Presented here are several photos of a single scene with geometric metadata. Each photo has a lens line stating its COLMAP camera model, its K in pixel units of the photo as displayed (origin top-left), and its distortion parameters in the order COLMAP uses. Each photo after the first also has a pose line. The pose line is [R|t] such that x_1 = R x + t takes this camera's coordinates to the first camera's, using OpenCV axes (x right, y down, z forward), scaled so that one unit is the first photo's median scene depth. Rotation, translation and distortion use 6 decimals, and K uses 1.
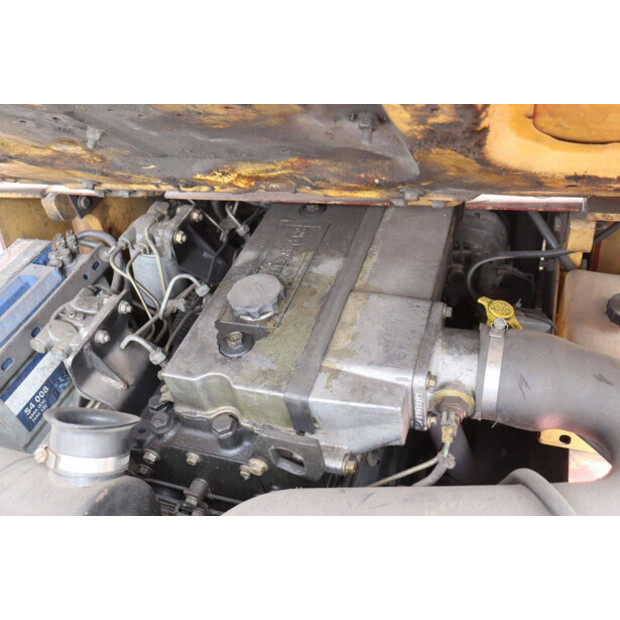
lens RADIAL K [[569.6, 0, 306.8], [0, 569.6, 300.3], [0, 0, 1]] dist [-0.135712, 0.160571]
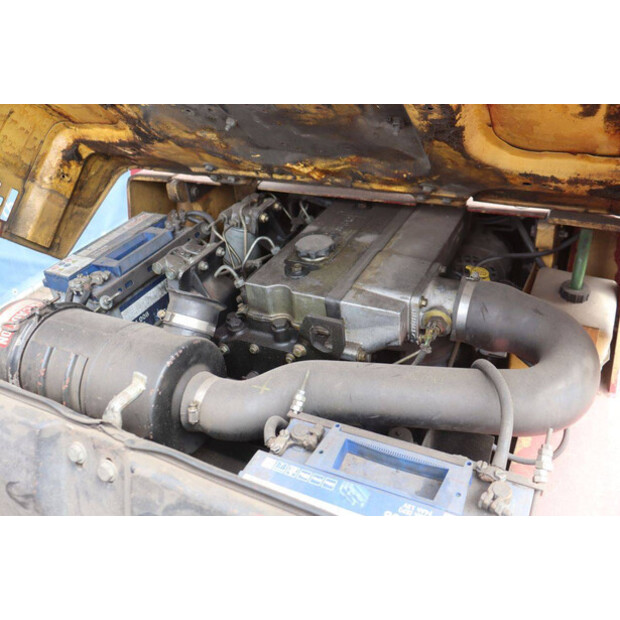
lens RADIAL K [[569.6, 0, 306.8], [0, 569.6, 300.3], [0, 0, 1]] dist [-0.135712, 0.160571]
pose [[0.986103, 0.138878, -0.091182, 0.045560], [-0.150261, 0.979674, -0.132895, 0.340958], [0.070872, 0.144750, 0.986927, -0.447350]]
